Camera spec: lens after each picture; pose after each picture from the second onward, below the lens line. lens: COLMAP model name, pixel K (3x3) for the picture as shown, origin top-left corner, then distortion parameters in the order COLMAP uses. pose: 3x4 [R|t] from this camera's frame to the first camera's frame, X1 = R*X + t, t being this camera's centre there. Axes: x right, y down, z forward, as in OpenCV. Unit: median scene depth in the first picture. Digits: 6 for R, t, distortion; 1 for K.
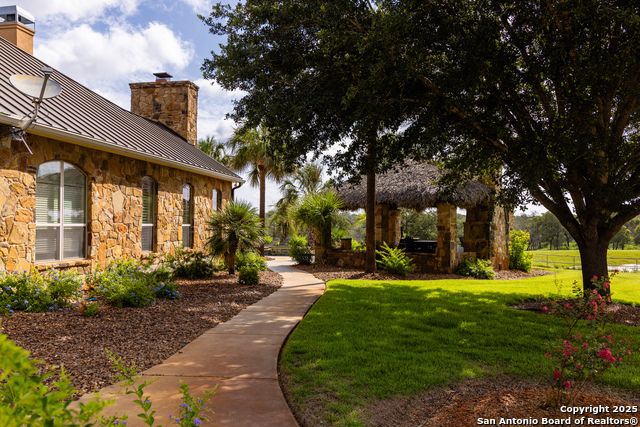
lens RADIAL K [[578.6, 0, 320.6], [0, 578.6, 213.8], [0, 0, 1]] dist [0.007525, 0.001499]
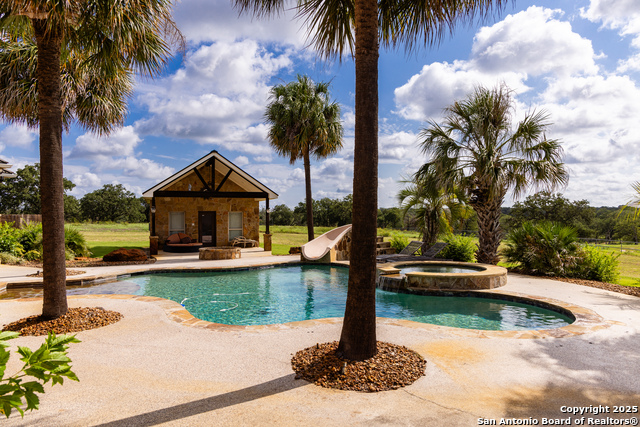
lens RADIAL K [[423.5, 0, 320.8], [0, 423.5, 213.6], [0, 0, 1]] dist [-0.029763, -0.002182]
pose [[0.963609, -0.010567, -0.267106, -0.090646], [0.015240, 0.999765, 0.015429, 0.016918], [0.266880, -0.018938, 0.963544, 0.956039]]
